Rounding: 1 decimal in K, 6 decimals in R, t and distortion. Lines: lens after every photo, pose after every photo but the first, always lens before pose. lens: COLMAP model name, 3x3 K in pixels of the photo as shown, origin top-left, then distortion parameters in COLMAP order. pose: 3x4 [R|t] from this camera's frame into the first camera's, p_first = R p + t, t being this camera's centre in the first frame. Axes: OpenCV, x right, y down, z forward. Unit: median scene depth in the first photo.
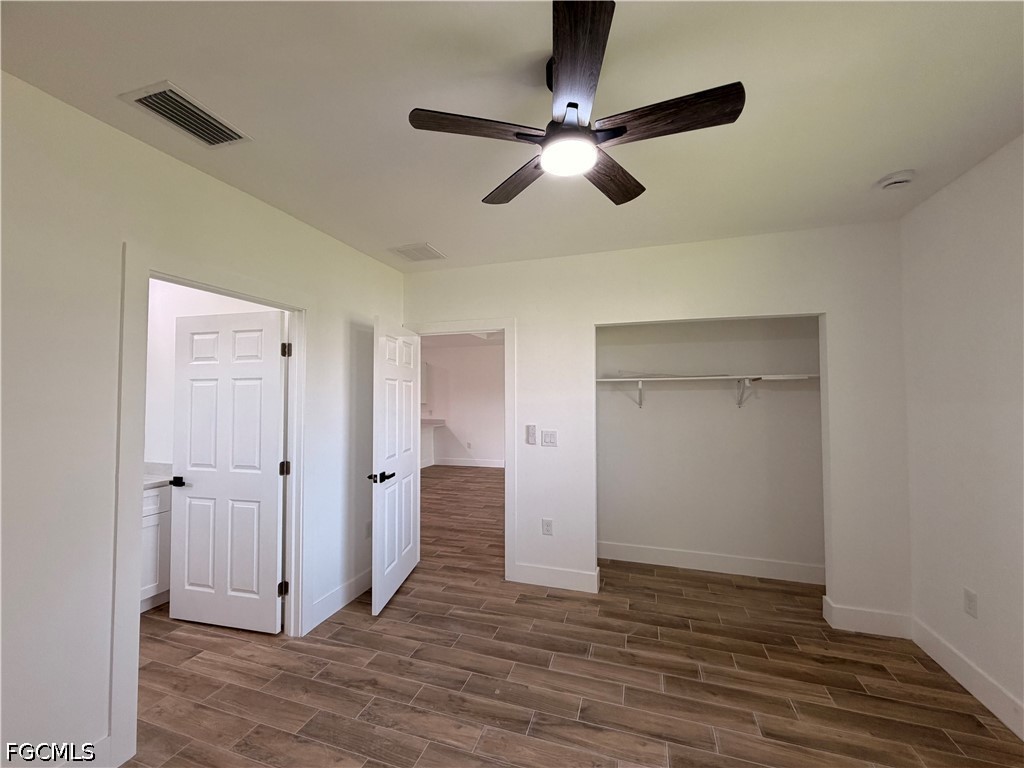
lens RADIAL K [[411.1, 0, 512.0], [0, 411.1, 384.0], [0, 0, 1]] dist [-0.001181, 0.000933]
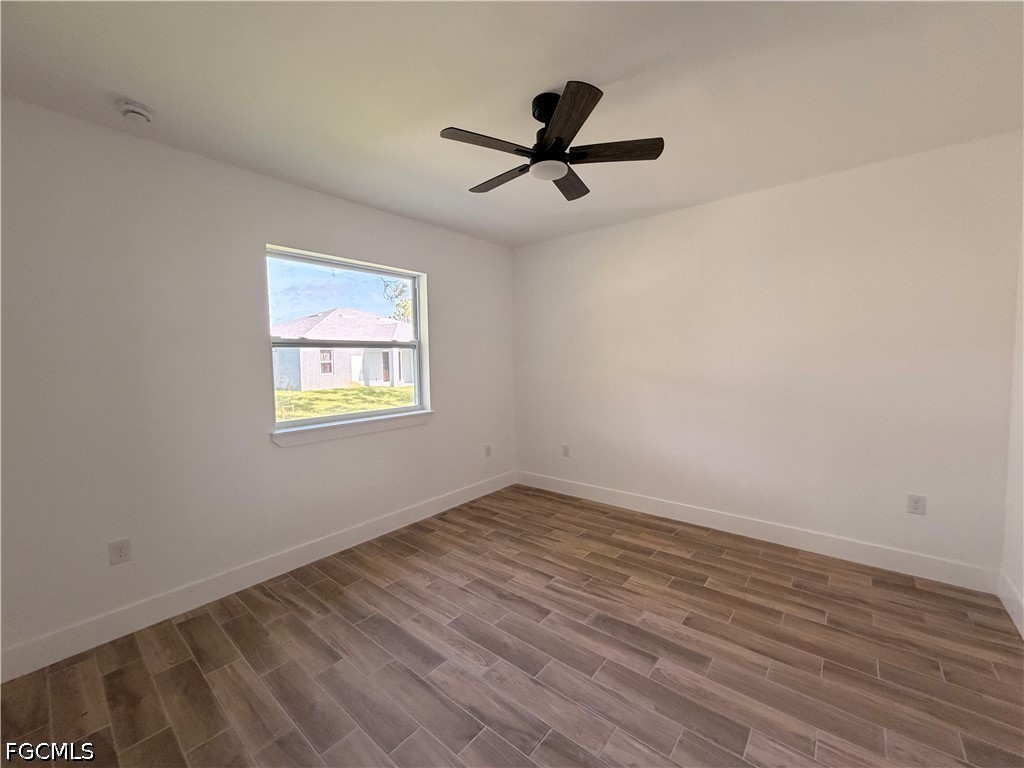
lens RADIAL K [[411.1, 0, 512.0], [0, 411.1, 384.0], [0, 0, 1]] dist [-0.001181, 0.000933]
pose [[-0.926749, -0.000115, 0.375682, -0.169036], [0.011144, 0.999551, 0.027796, 0.086869], [-0.375517, 0.029947, -0.926332, 1.449929]]
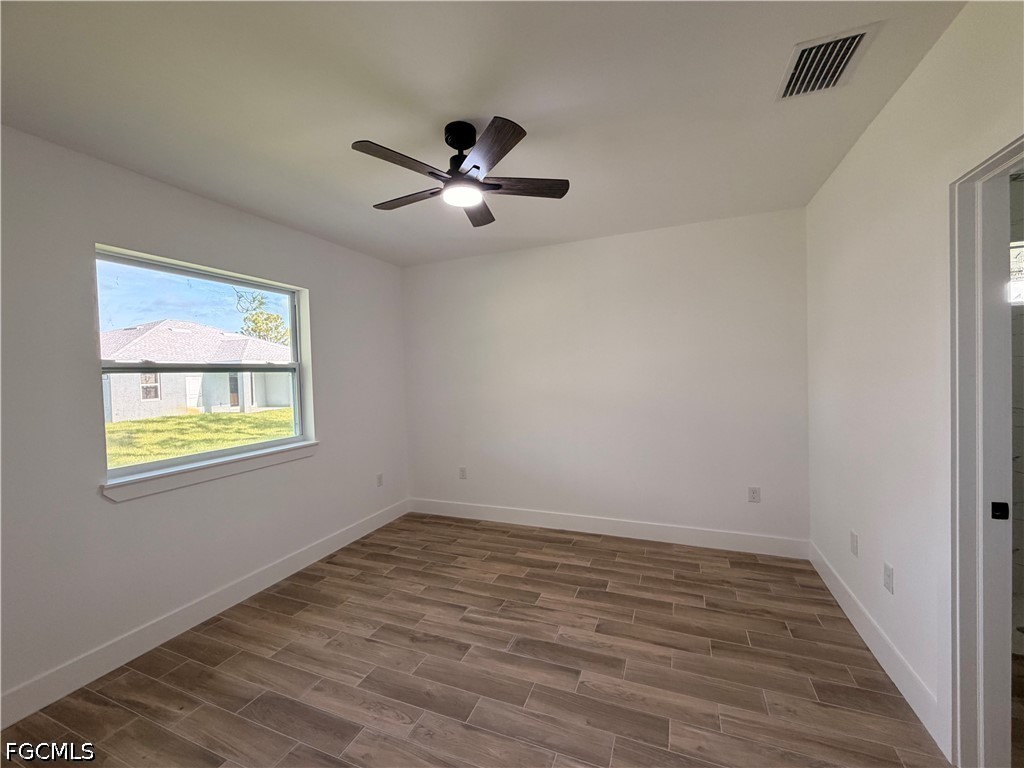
lens RADIAL K [[411.1, 0, 512.0], [0, 411.1, 384.0], [0, 0, 1]] dist [-0.001181, 0.000933]
pose [[-0.996182, 0.034537, 0.080178, -0.076142], [0.034027, 0.999391, -0.007710, 0.067176], [-0.080396, -0.004952, -0.996751, 1.459325]]
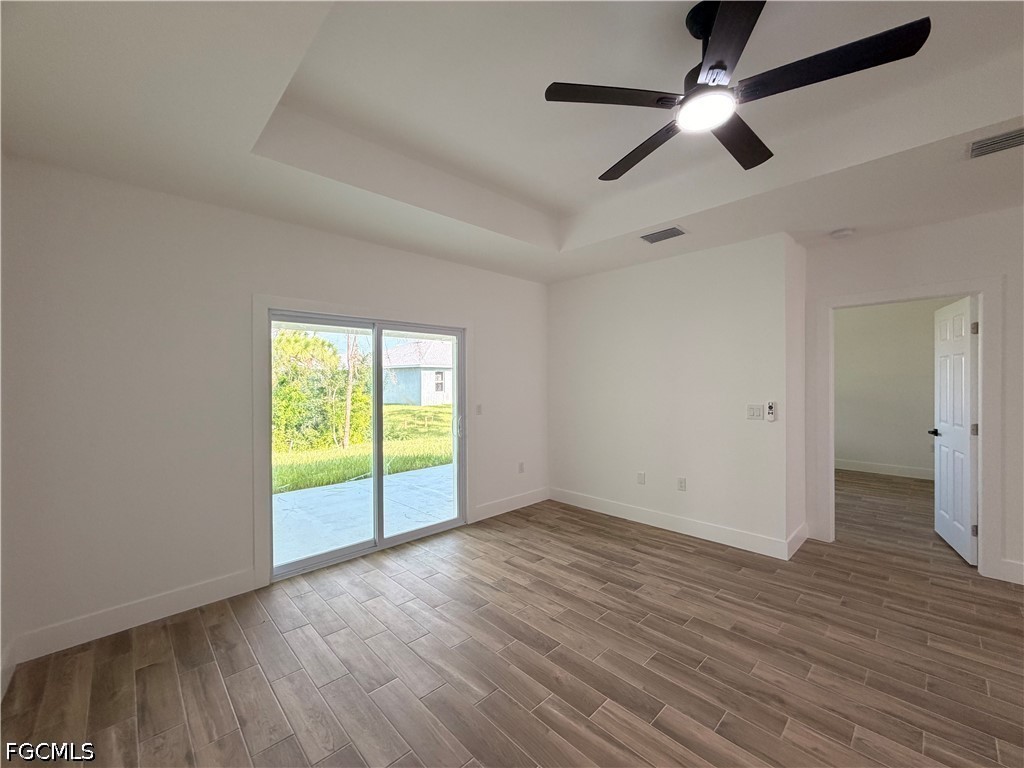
lens RADIAL K [[411.1, 0, 512.0], [0, 411.1, 384.0], [0, 0, 1]] dist [-0.001181, 0.000933]
pose [[-0.879562, 0.006433, 0.475742, 0.315789], [-0.004248, 0.999763, -0.021373, 0.133162], [-0.475766, -0.020819, -0.879325, 3.505613]]
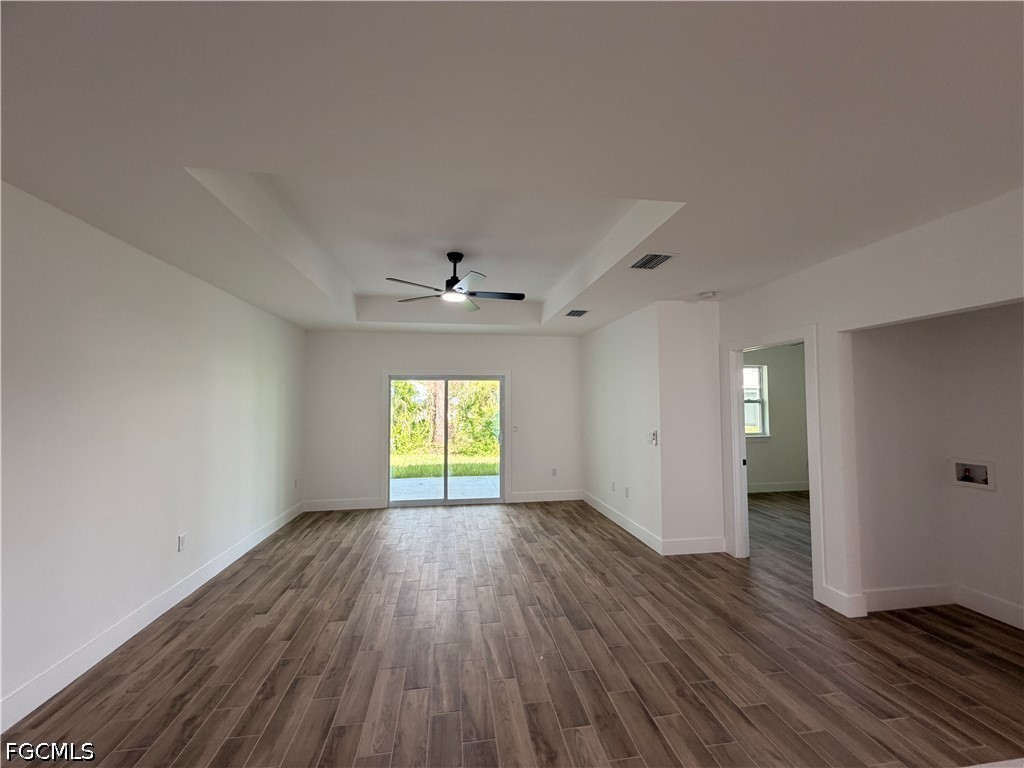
lens RADIAL K [[411.1, 0, 512.0], [0, 411.1, 384.0], [0, 0, 1]] dist [-0.001181, 0.000933]
pose [[-0.446665, 0.046765, 0.893478, -1.192963], [-0.023627, 0.997668, -0.064029, 0.088548], [-0.894389, -0.049710, -0.444518, 3.221400]]
